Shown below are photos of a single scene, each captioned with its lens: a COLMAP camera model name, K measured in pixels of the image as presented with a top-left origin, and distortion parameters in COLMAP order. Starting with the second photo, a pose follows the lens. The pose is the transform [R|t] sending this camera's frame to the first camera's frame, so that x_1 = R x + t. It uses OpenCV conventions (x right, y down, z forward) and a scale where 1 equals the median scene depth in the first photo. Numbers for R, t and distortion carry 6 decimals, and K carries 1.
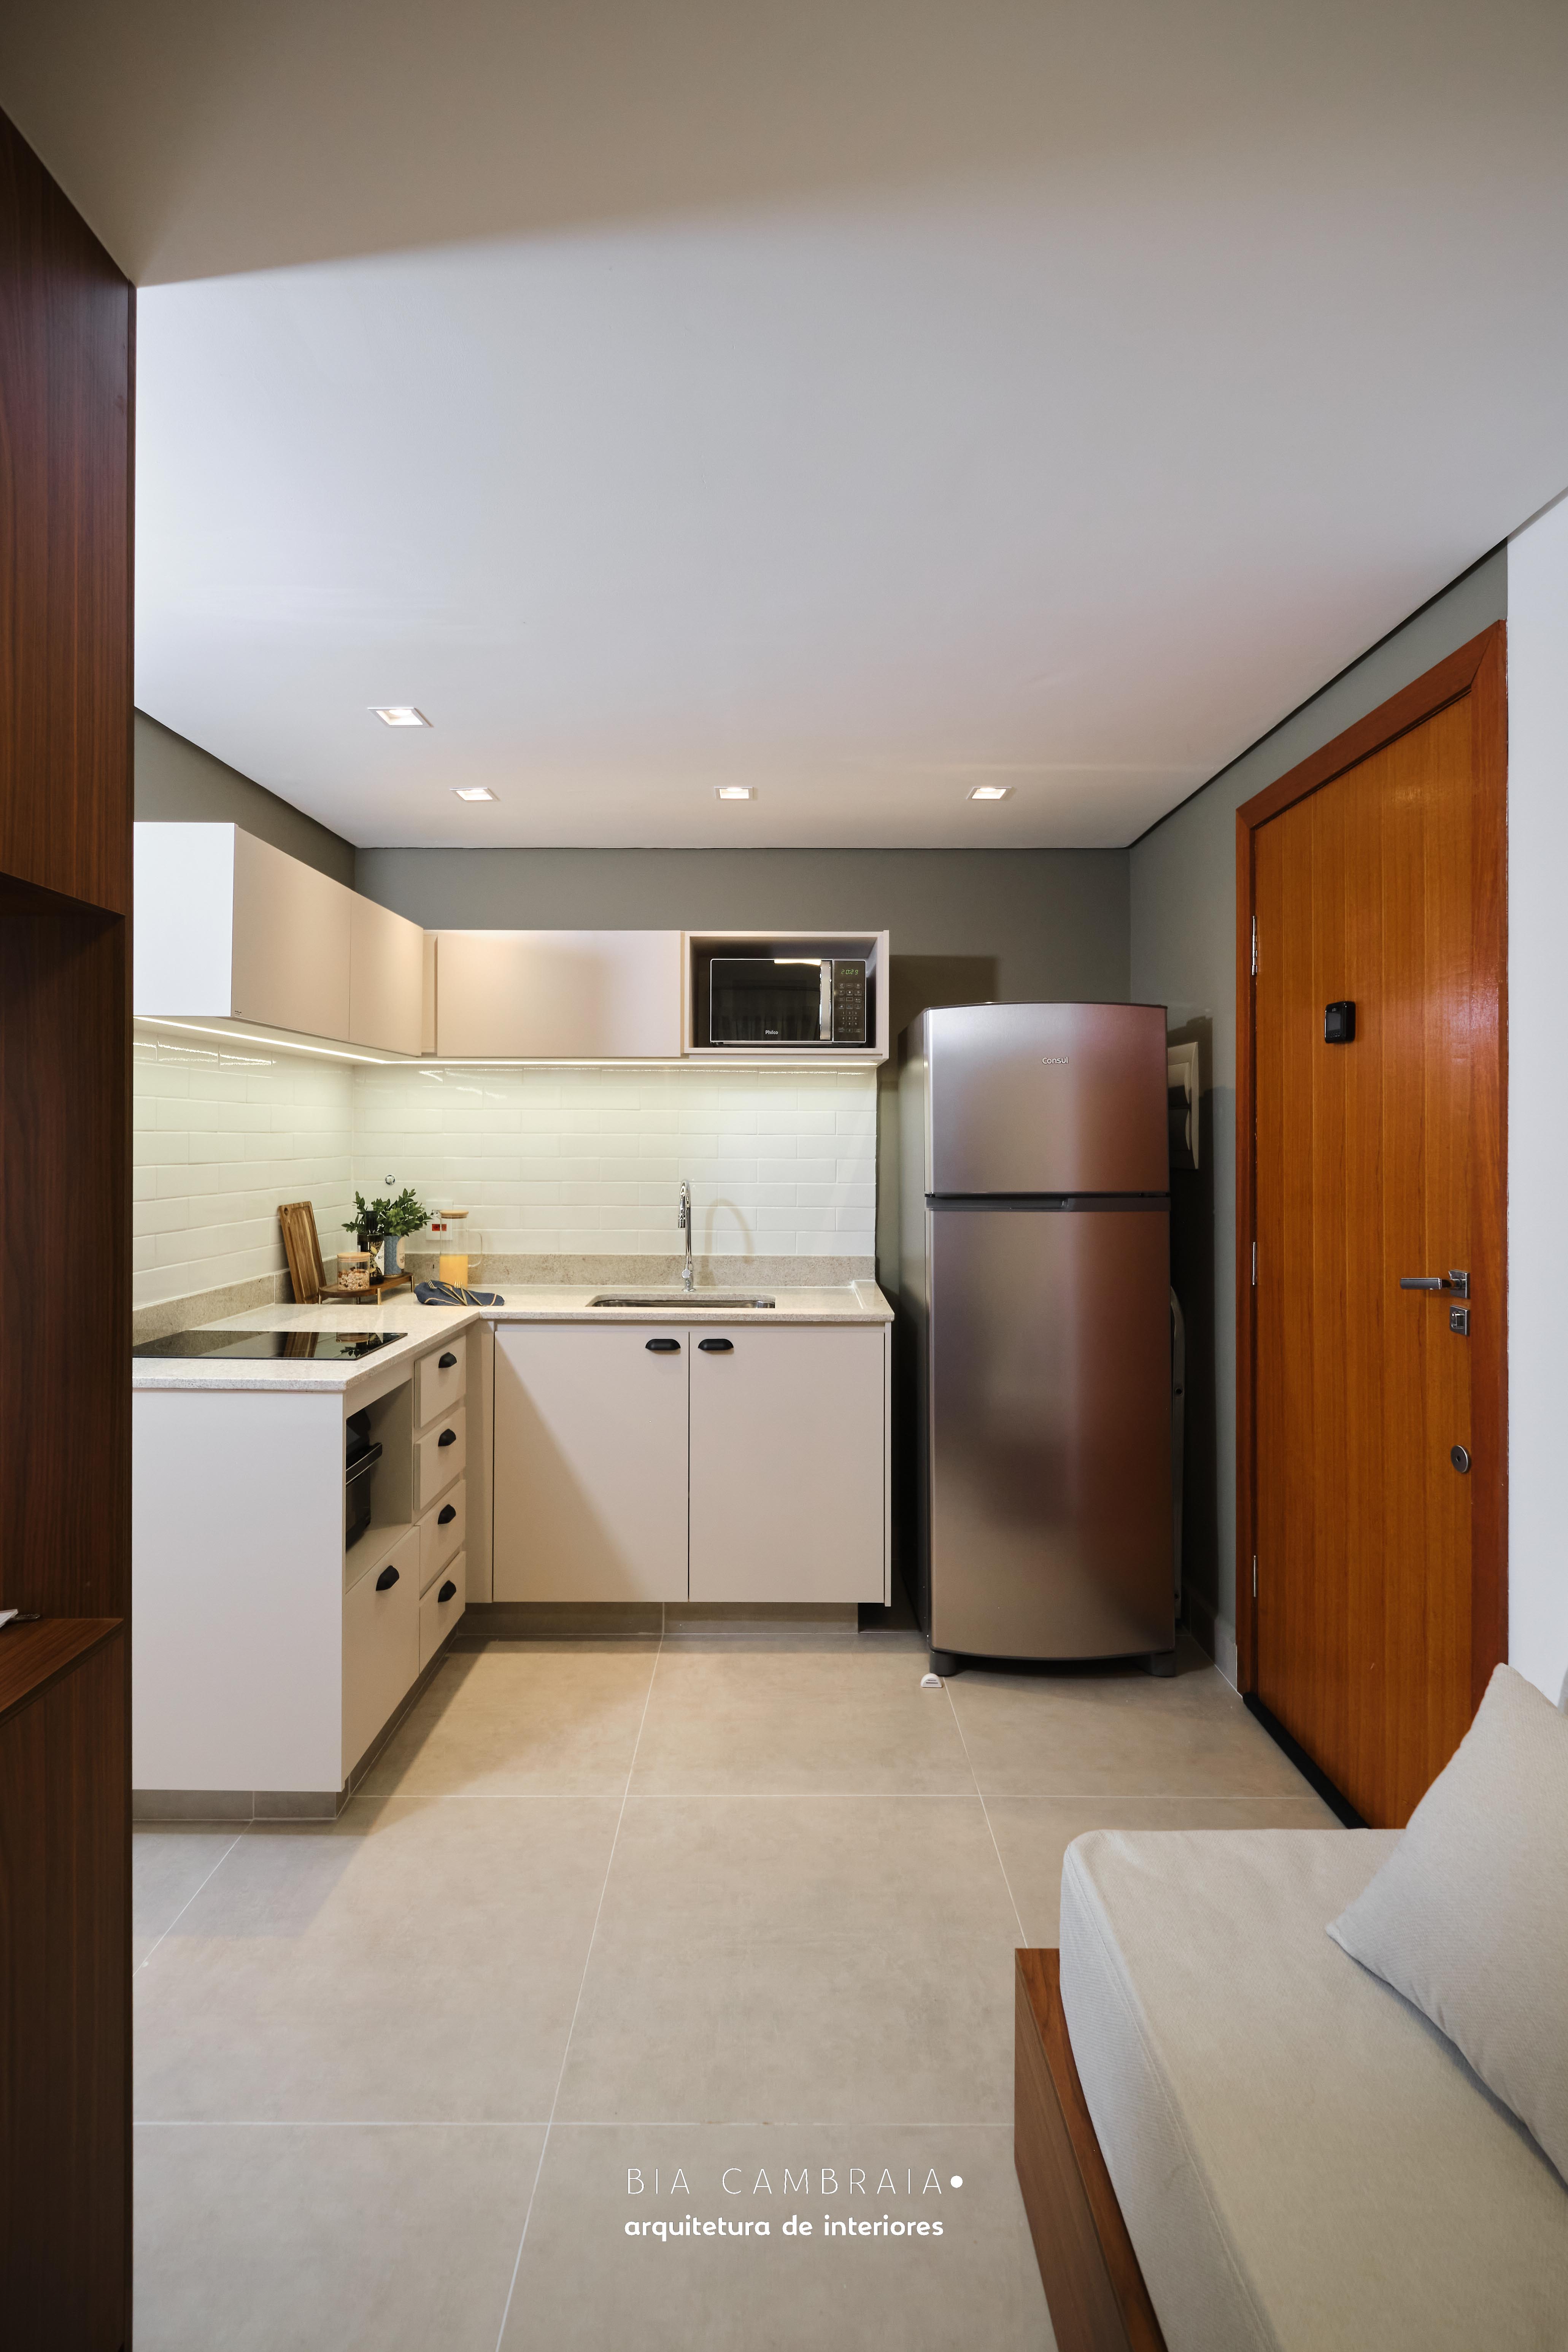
lens RADIAL K [[1060.5, 0, 785.2], [0, 1060.5, 1161.5], [0, 0, 1]] dist [0.001281, -0.001716]
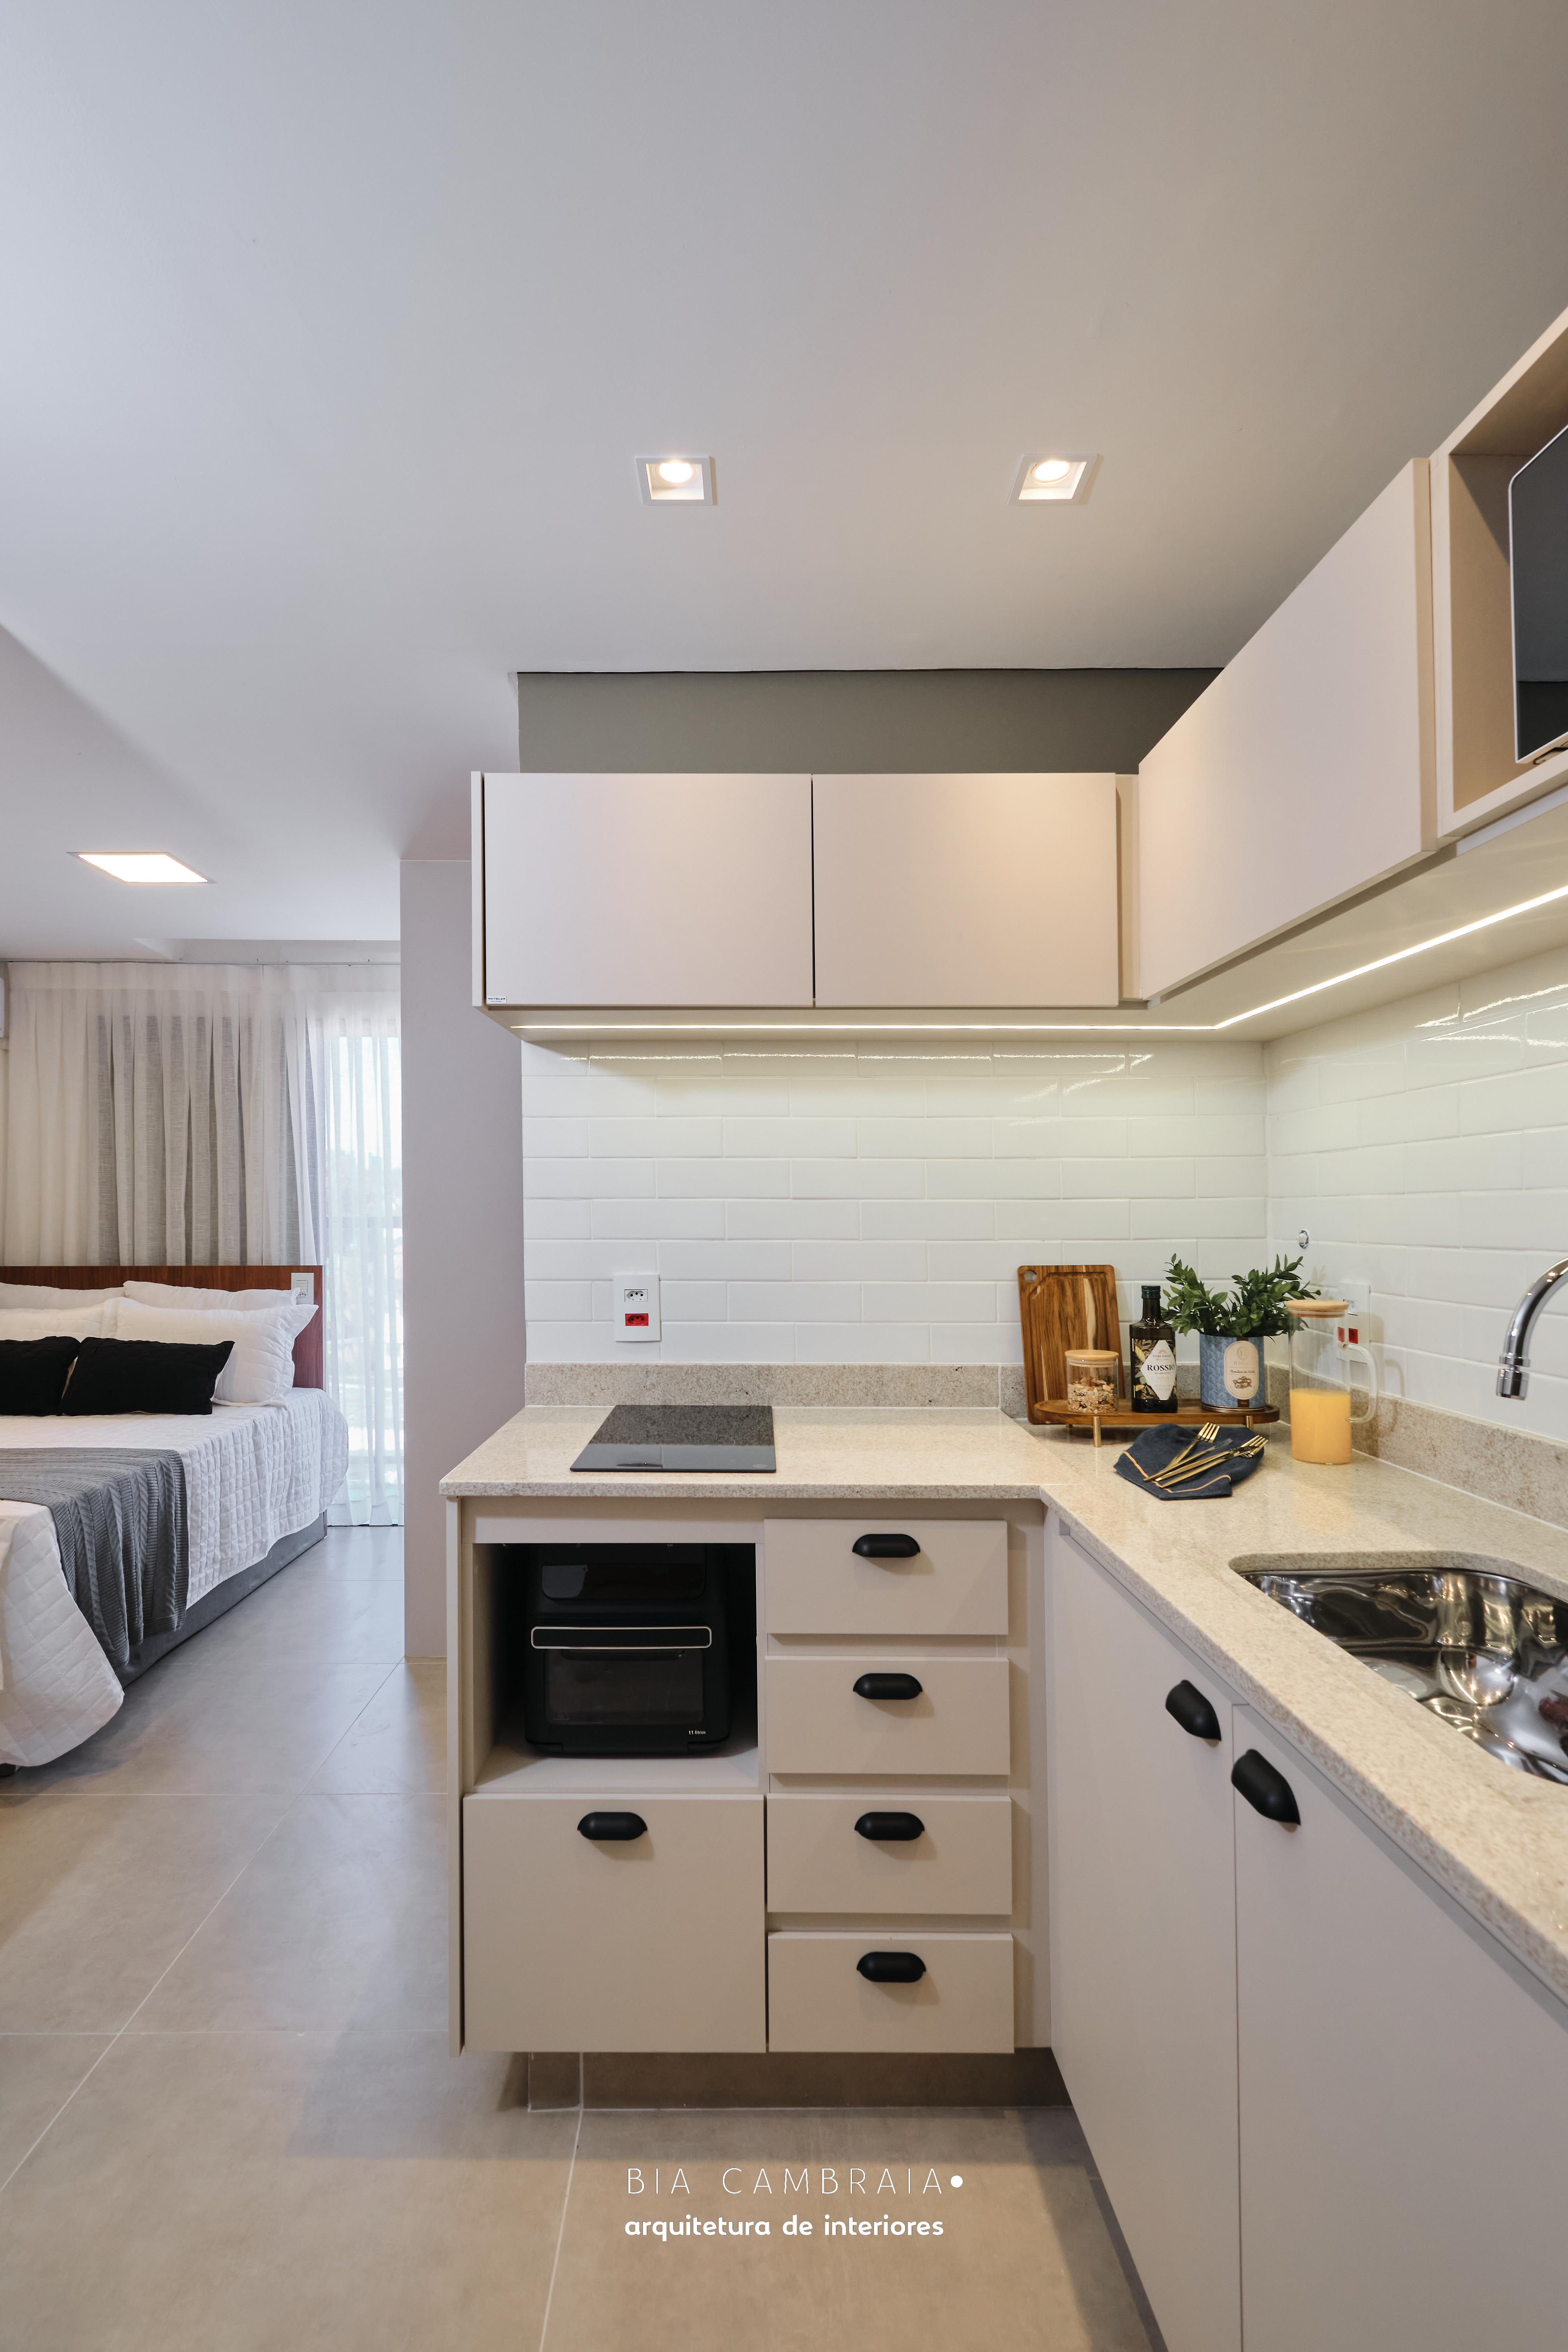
lens RADIAL K [[1134.4, 0, 748.9], [0, 1134.4, 1211.7], [0, 0, 1]] dist [0.001932, -0.003615]
pose [[0.011590, -0.007741, -0.999903, 0.244345], [-0.021656, 0.999734, -0.007991, 0.016617], [0.999698, 0.021746, 0.011419, 0.821759]]
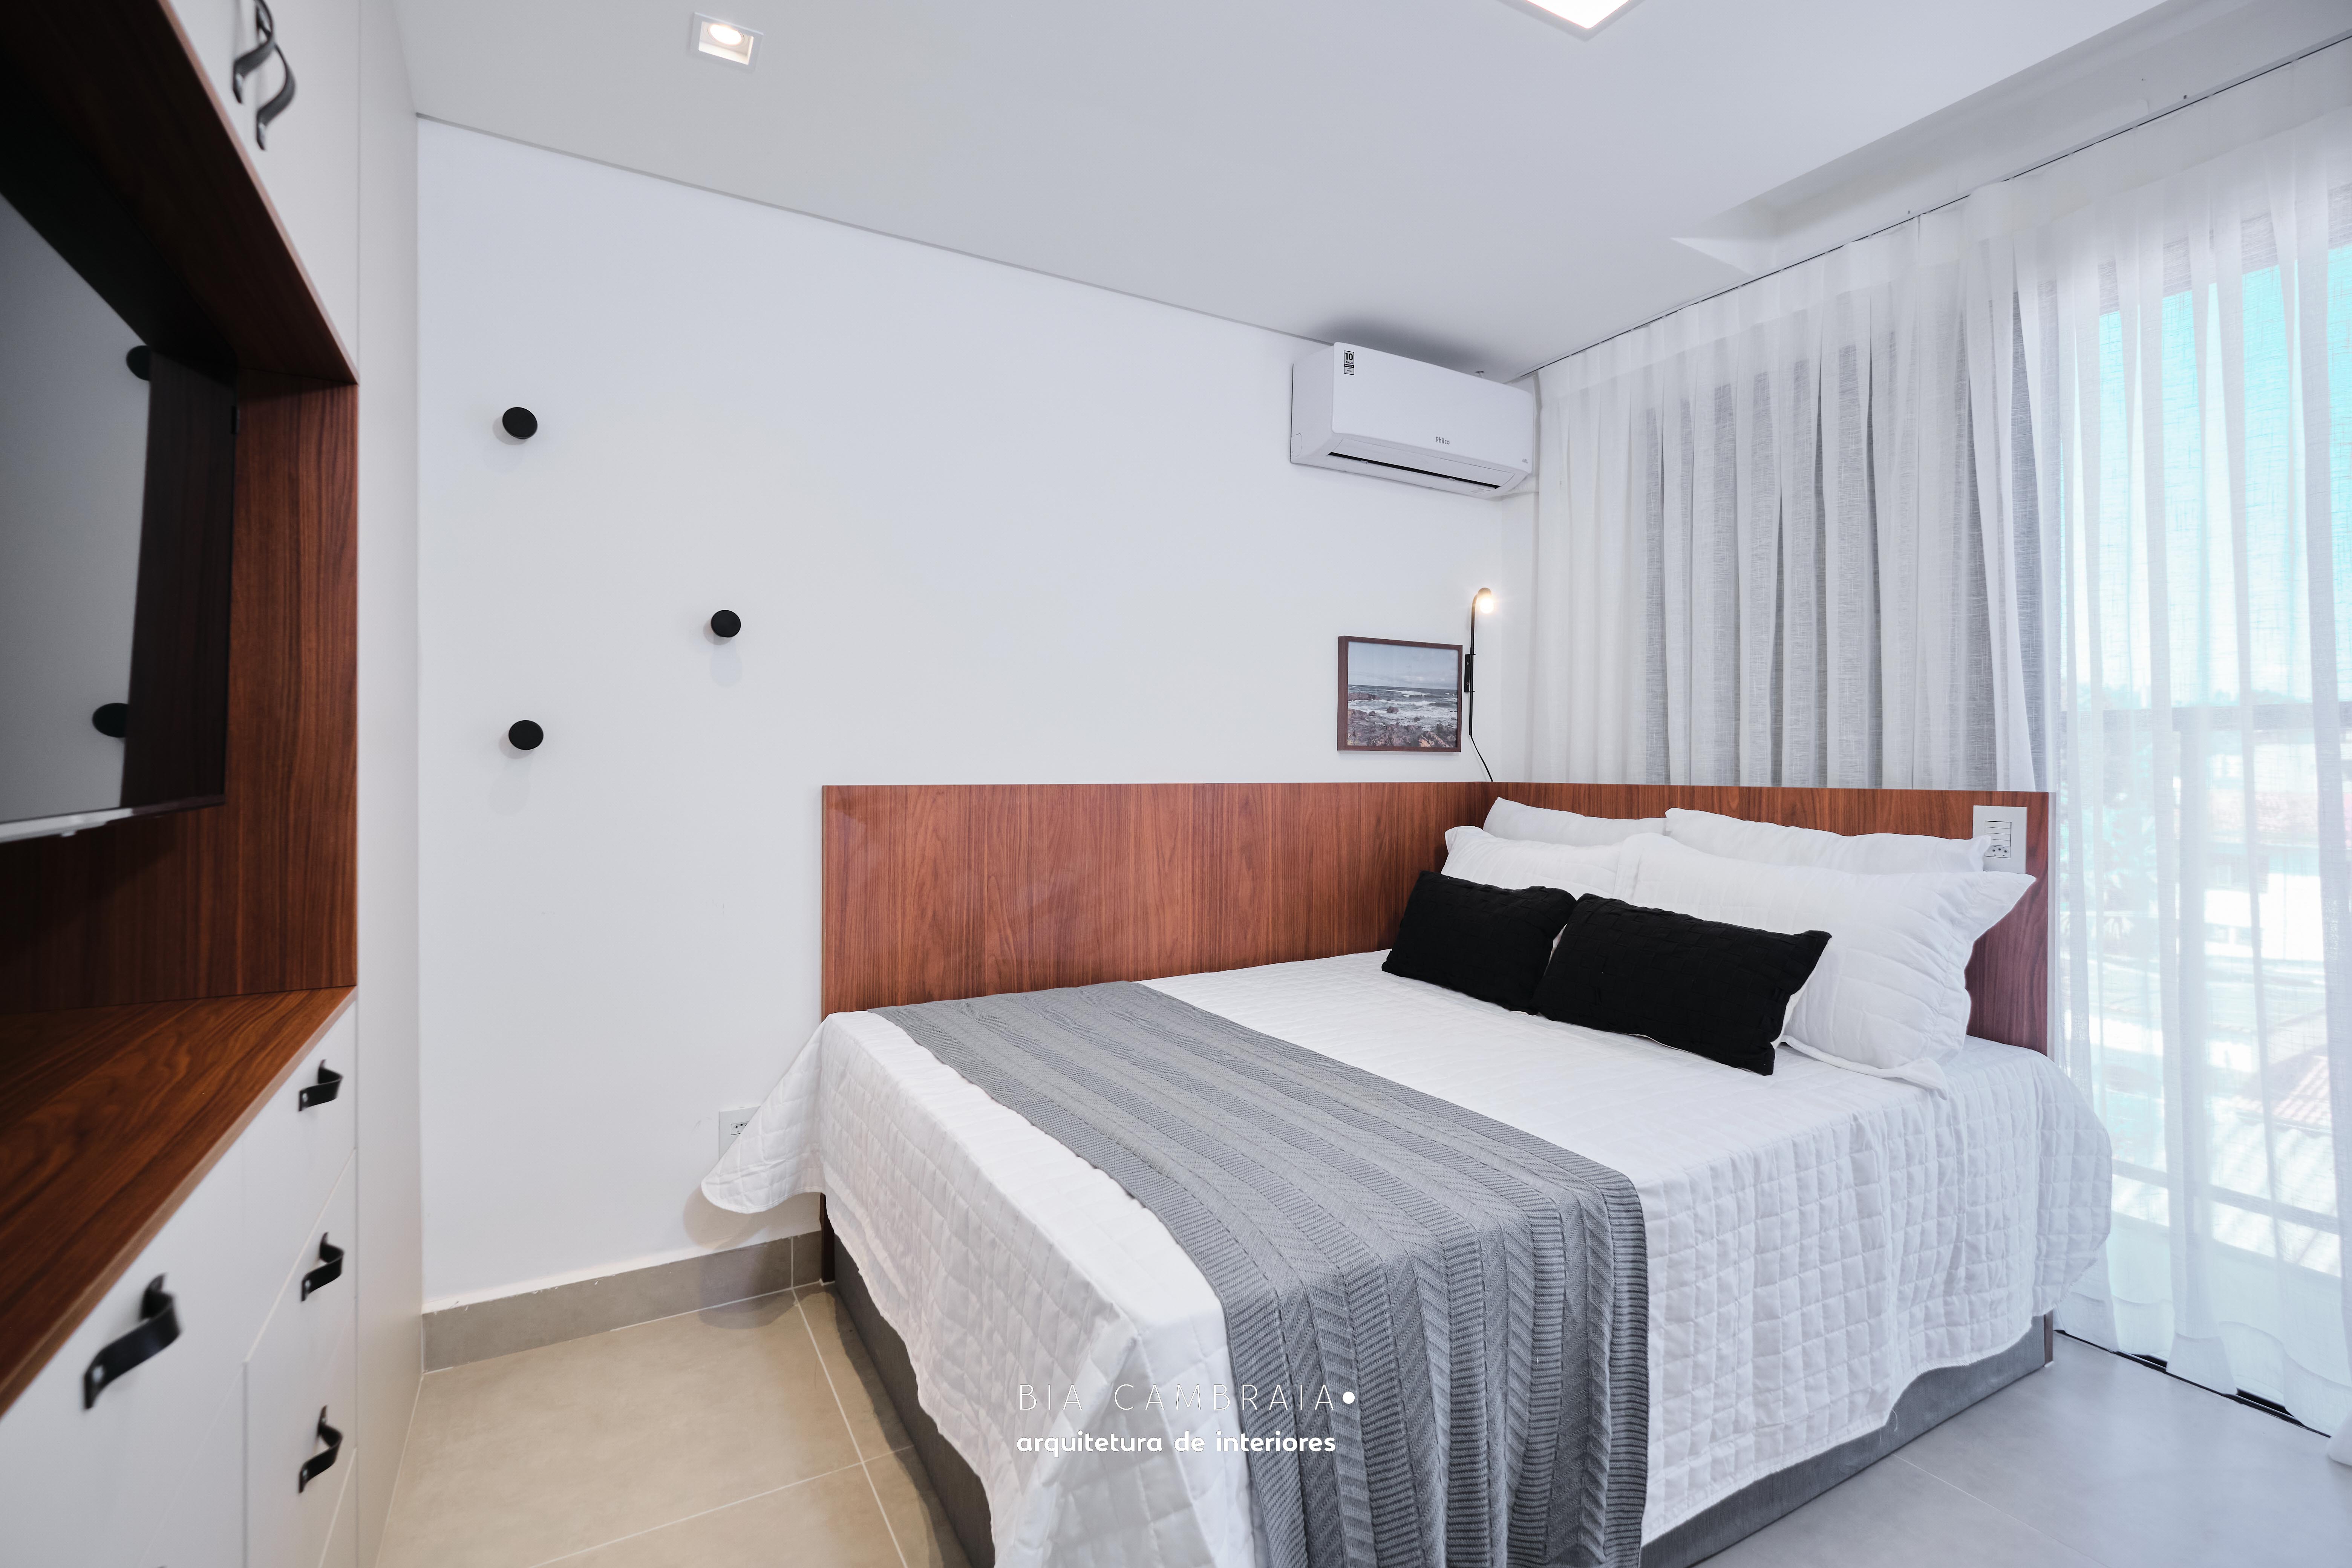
lens RADIAL K [[1060.5, 0, 1176.3], [0, 1060.5, 775.7], [0, 0, 1]] dist [0.001281, -0.001716]
pose [[-0.868496, 0.000981, -0.495695, -0.475667], [-0.016087, 0.999416, 0.030163, 0.067050], [0.495434, 0.034171, -0.867973, 0.576263]]
